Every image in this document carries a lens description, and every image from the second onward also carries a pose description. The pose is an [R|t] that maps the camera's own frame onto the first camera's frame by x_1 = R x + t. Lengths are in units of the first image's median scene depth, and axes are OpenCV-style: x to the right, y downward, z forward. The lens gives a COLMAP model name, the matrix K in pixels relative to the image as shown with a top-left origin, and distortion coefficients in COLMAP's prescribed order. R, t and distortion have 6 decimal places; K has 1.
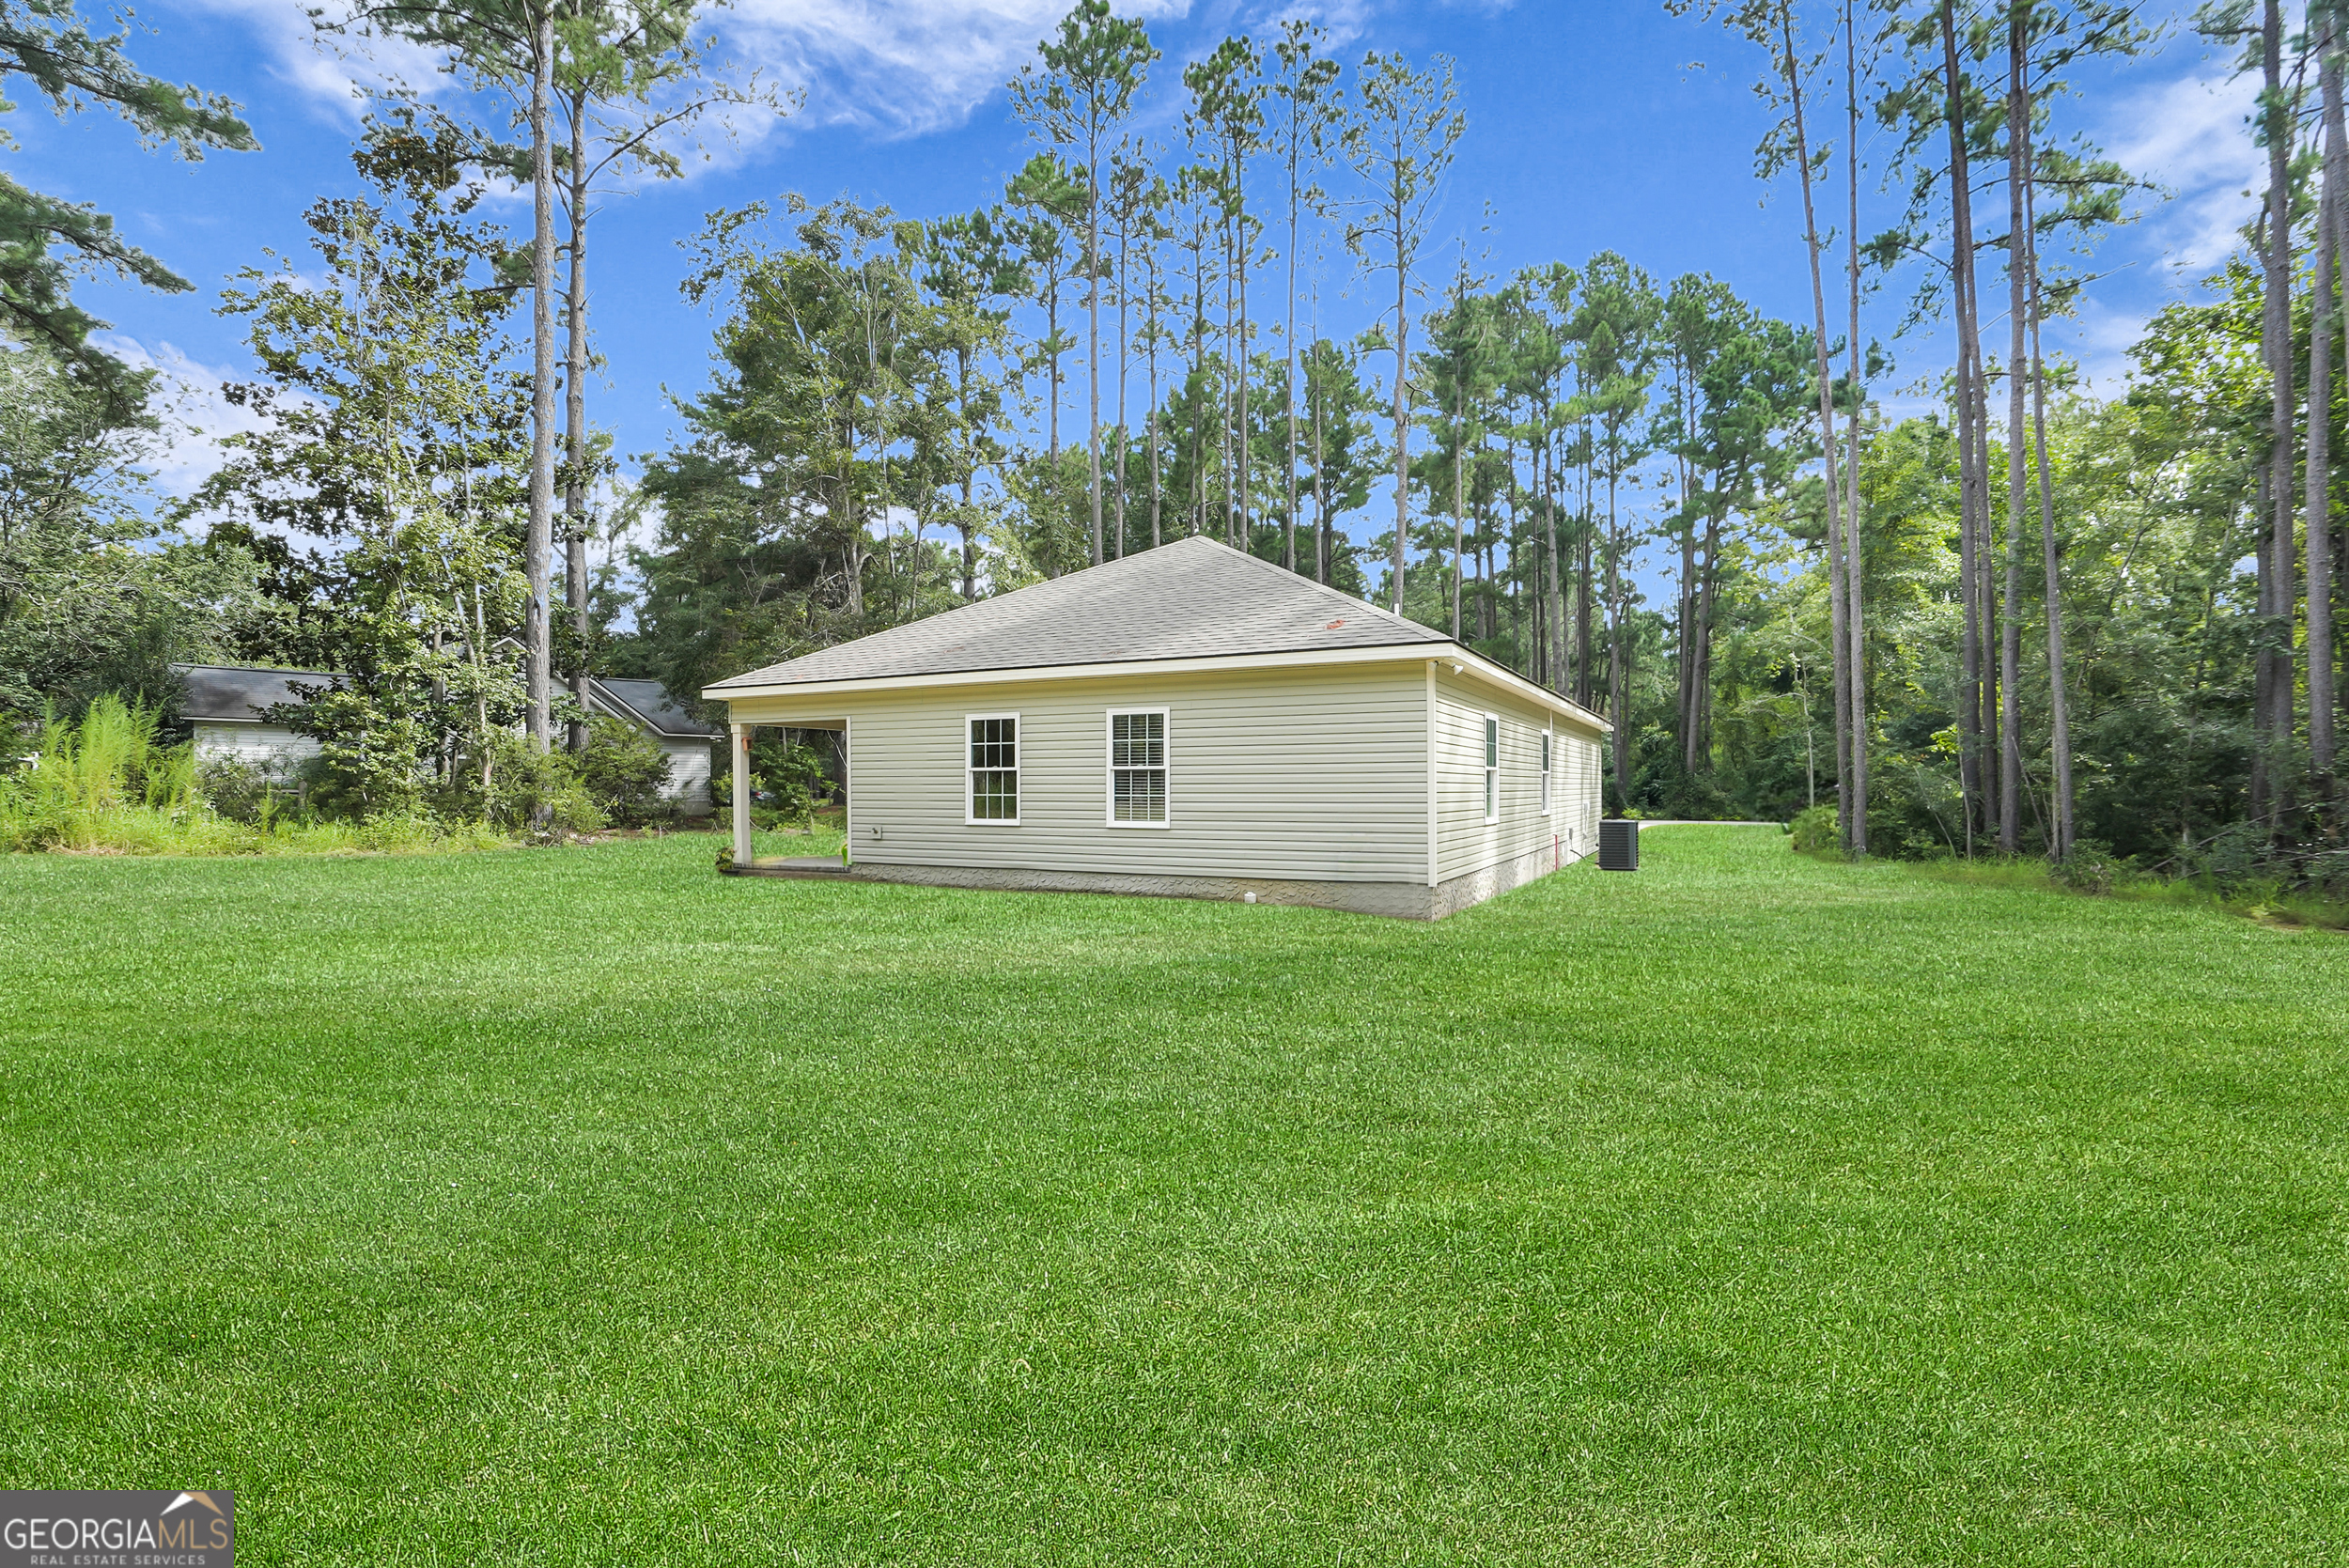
lens RADIAL K [[1099.2, 0, 1174.5], [0, 1099.2, 784.0], [0, 0, 1]] dist [-0.053254, 0.019776]
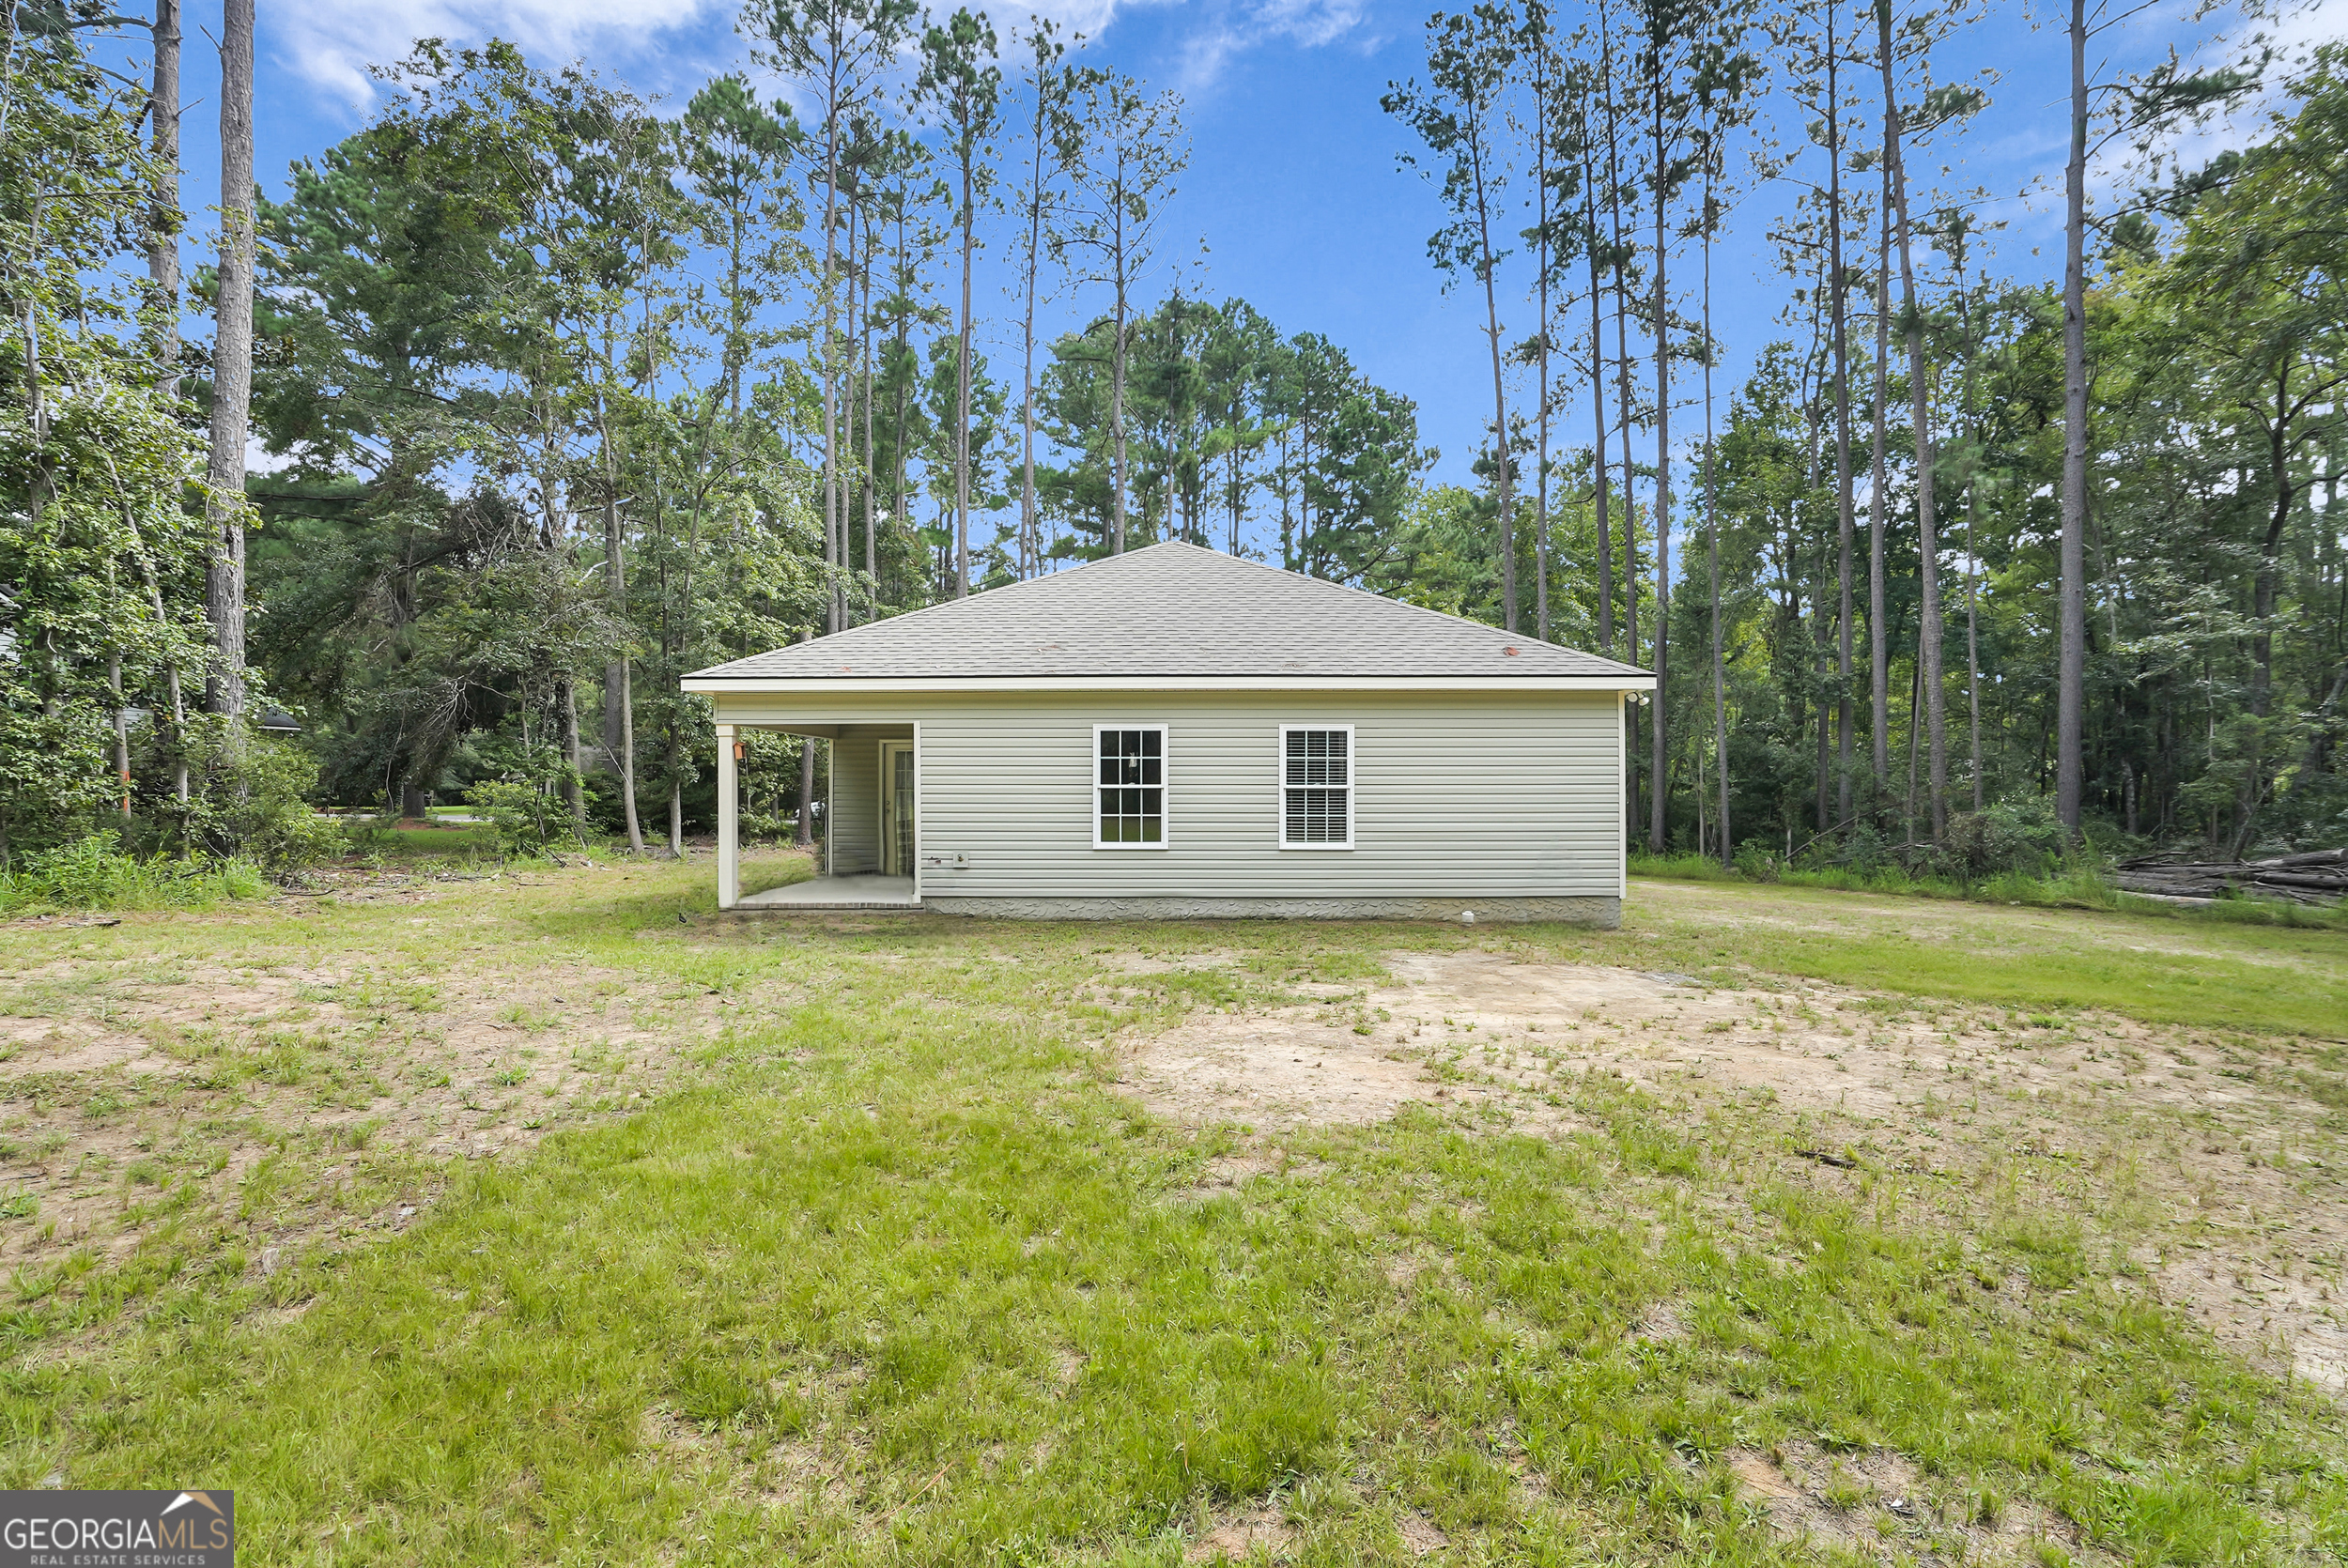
lens RADIAL K [[1098.7, 0, 1174.0], [0, 1098.7, 784.0], [0, 0, 1]] dist [-0.053254, 0.019776]
pose [[0.898874, 0.003279, 0.438195, -0.486571], [-0.001976, 0.999992, -0.003430, -0.011735], [-0.438202, 0.002217, 0.898874, 0.169612]]
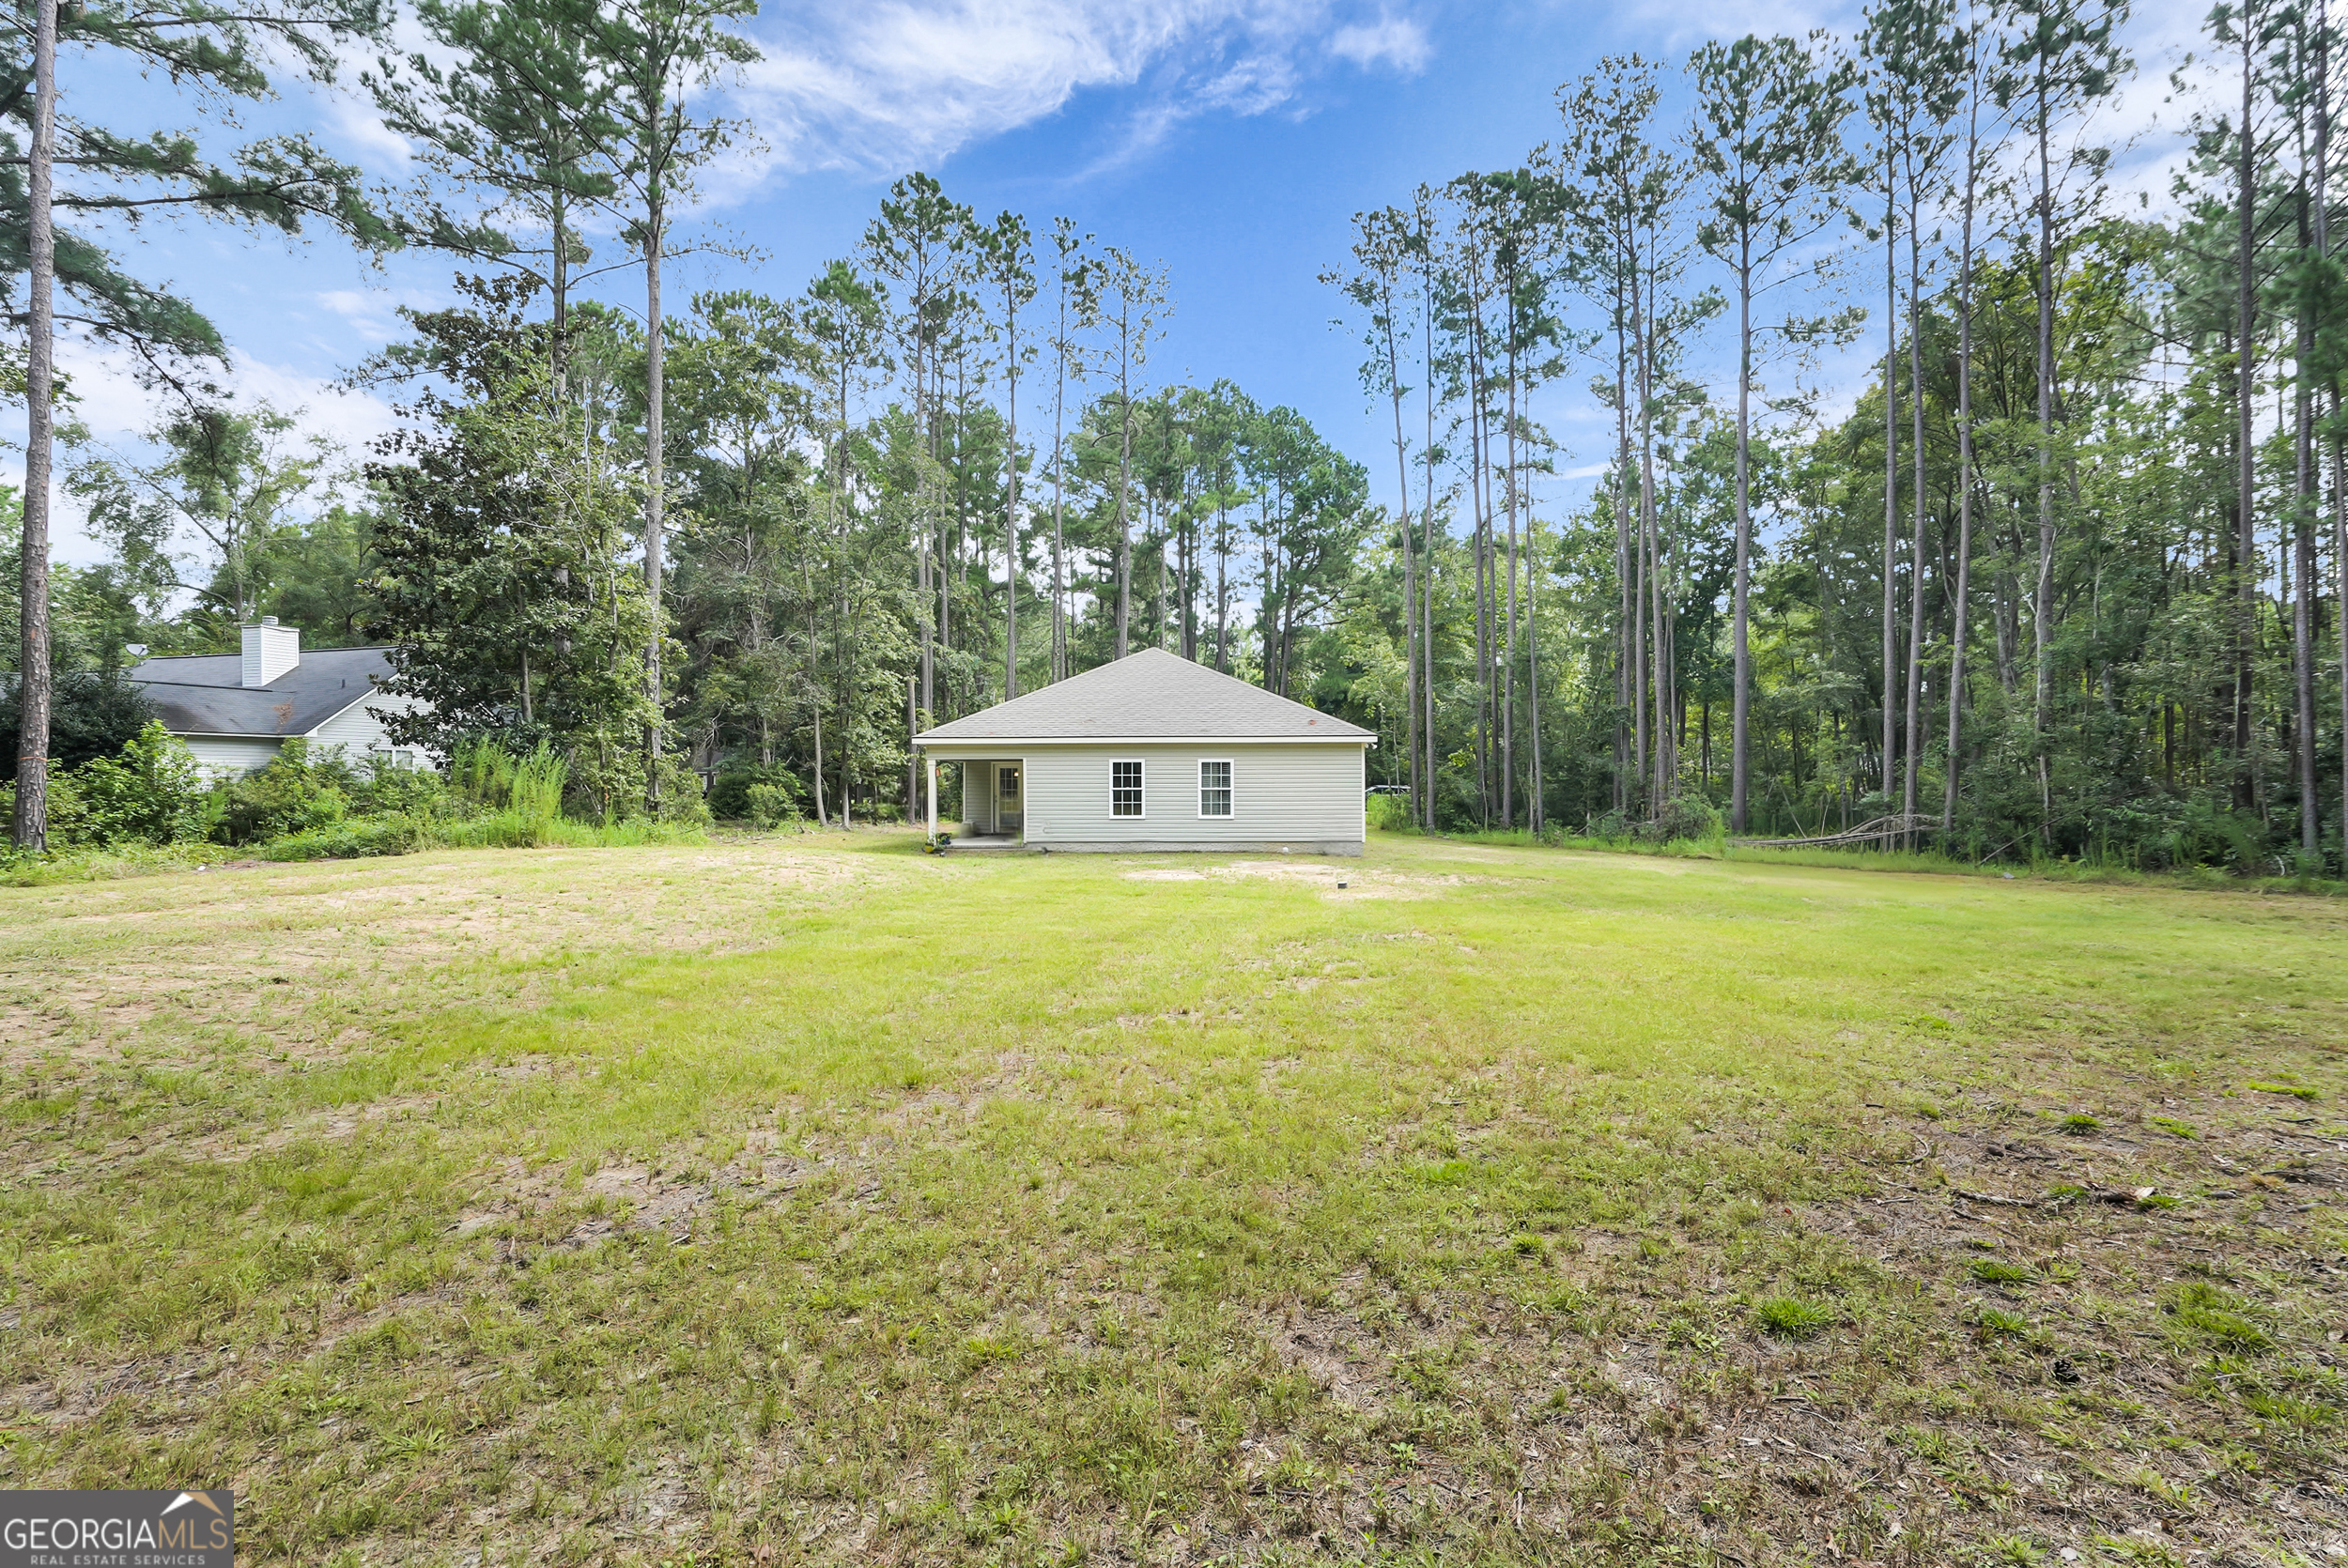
lens RADIAL K [[1098.7, 0, 1174.0], [0, 1098.7, 784.0], [0, 0, 1]] dist [-0.053254, 0.019776]
pose [[0.903238, -0.003121, 0.429129, -0.829197], [0.000743, 0.999983, 0.005710, -0.029975], [-0.429140, -0.004839, 0.903225, -0.666540]]
